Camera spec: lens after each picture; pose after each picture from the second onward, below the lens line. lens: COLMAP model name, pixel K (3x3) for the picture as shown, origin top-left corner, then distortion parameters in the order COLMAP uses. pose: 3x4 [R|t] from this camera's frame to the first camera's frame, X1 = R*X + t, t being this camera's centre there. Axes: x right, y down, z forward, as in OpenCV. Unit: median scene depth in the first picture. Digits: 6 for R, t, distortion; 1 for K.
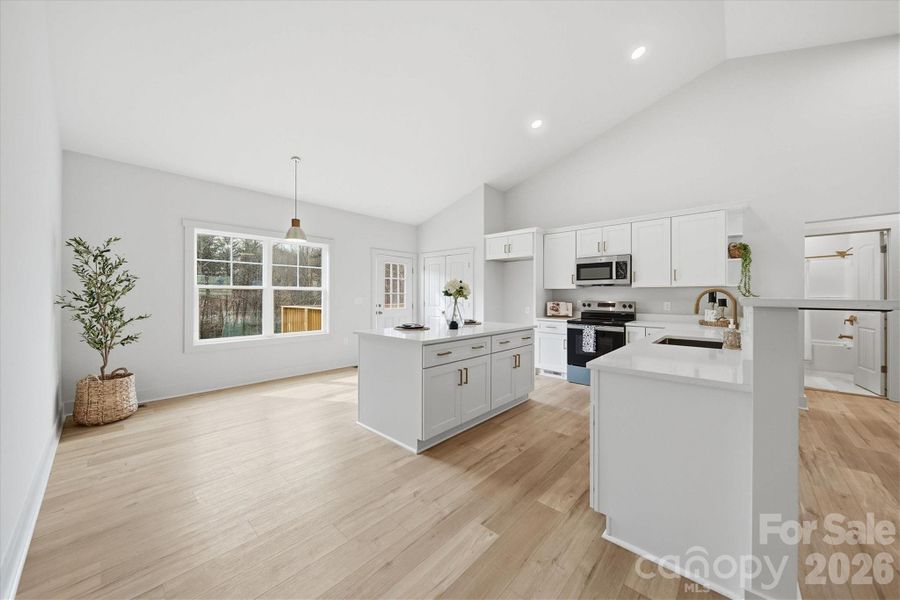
lens RADIAL K [[318.9, 0, 451.5], [0, 318.9, 298.0], [0, 0, 1]] dist [-0.002026, -0.000214]
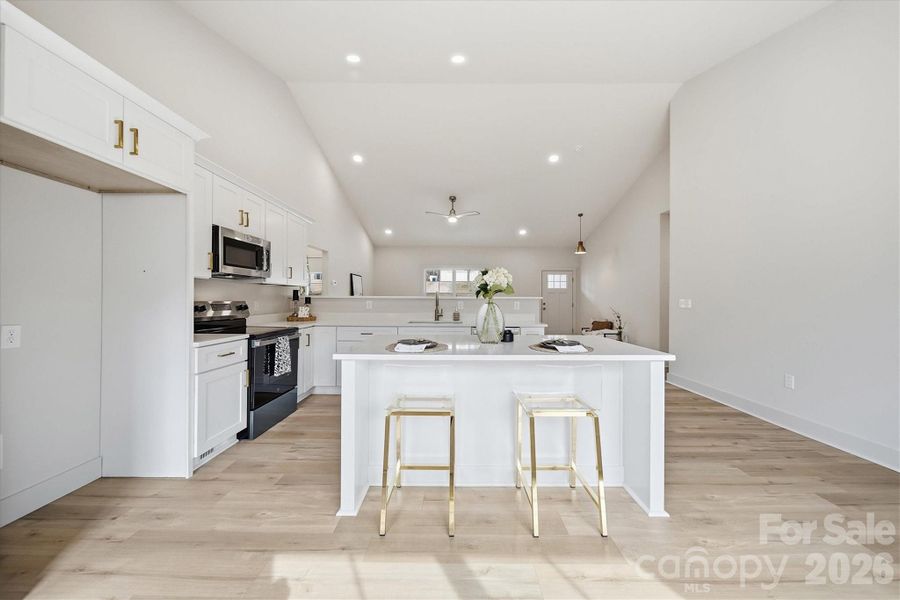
lens RADIAL K [[318.9, 0, 451.5], [0, 318.9, 298.0], [0, 0, 1]] dist [-0.002026, -0.000214]
pose [[-0.662334, -0.004175, 0.749197, -0.358846], [-0.002179, 0.999991, 0.003646, 0.000089], [-0.749205, 0.000782, -0.662338, 1.274050]]
